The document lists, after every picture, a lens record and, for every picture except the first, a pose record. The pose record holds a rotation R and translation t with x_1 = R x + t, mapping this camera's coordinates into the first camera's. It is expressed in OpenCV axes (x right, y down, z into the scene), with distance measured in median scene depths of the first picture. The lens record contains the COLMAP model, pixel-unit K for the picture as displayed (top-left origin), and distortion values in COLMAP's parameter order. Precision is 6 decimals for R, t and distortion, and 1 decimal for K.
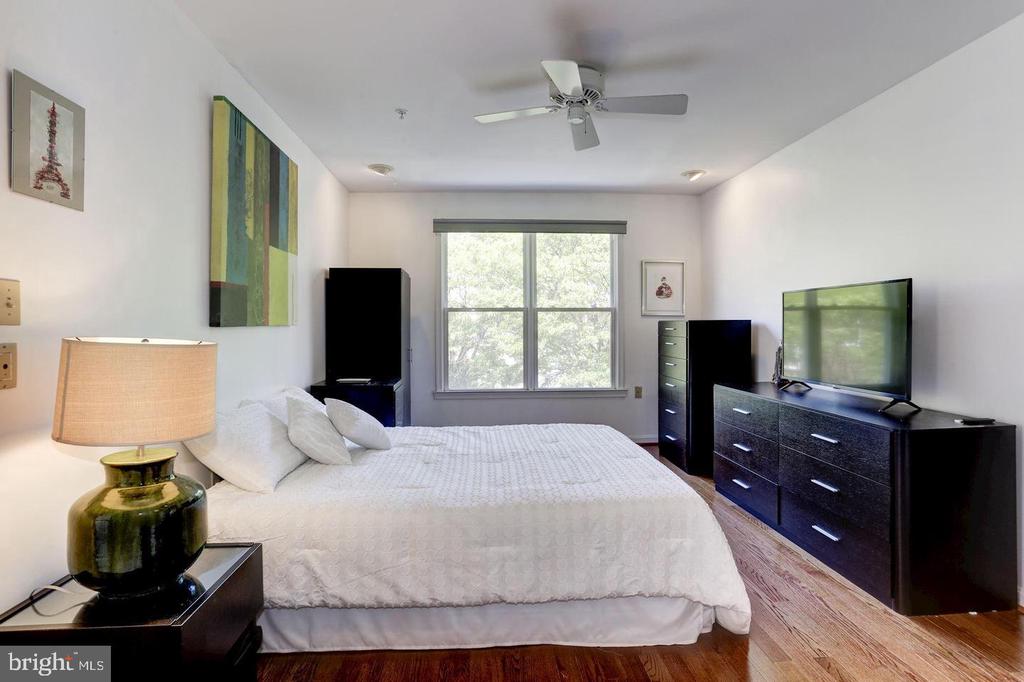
lens RADIAL K [[490.7, 0, 516.3], [0, 490.7, 344.4], [0, 0, 1]] dist [-0.049186, 0.013211]
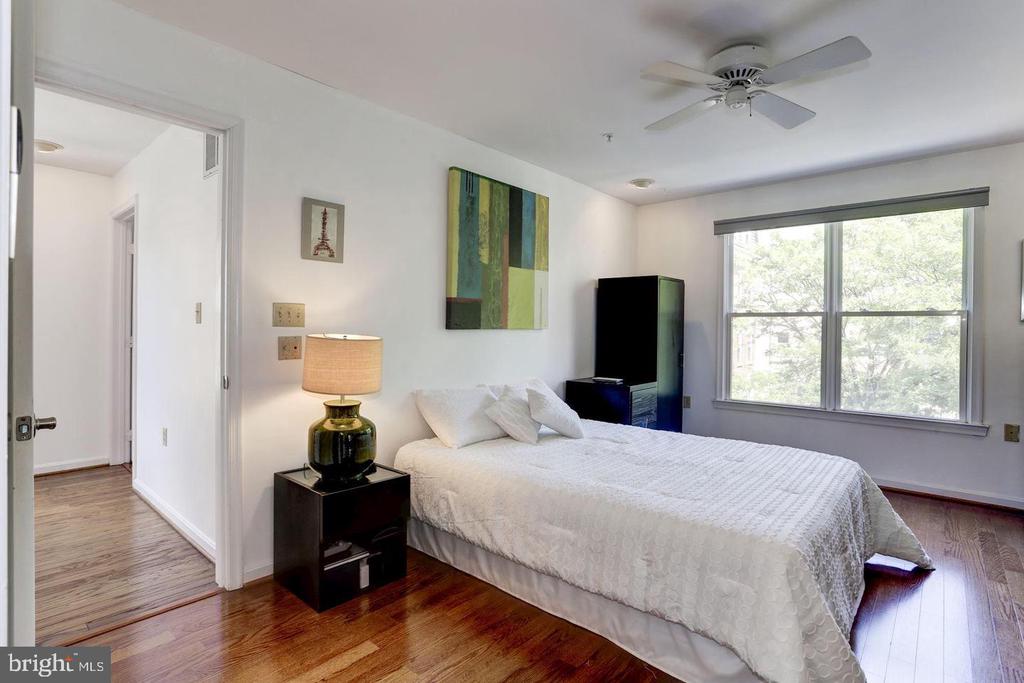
lens RADIAL K [[490.7, 0, 506.0], [0, 490.7, 345.9], [0, 0, 1]] dist [-0.049186, 0.013211]
pose [[0.718651, 0.034769, -0.694501, 0.486302], [-0.038906, 0.999195, 0.009763, -0.008040], [0.694281, 0.020004, 0.719426, 0.072335]]
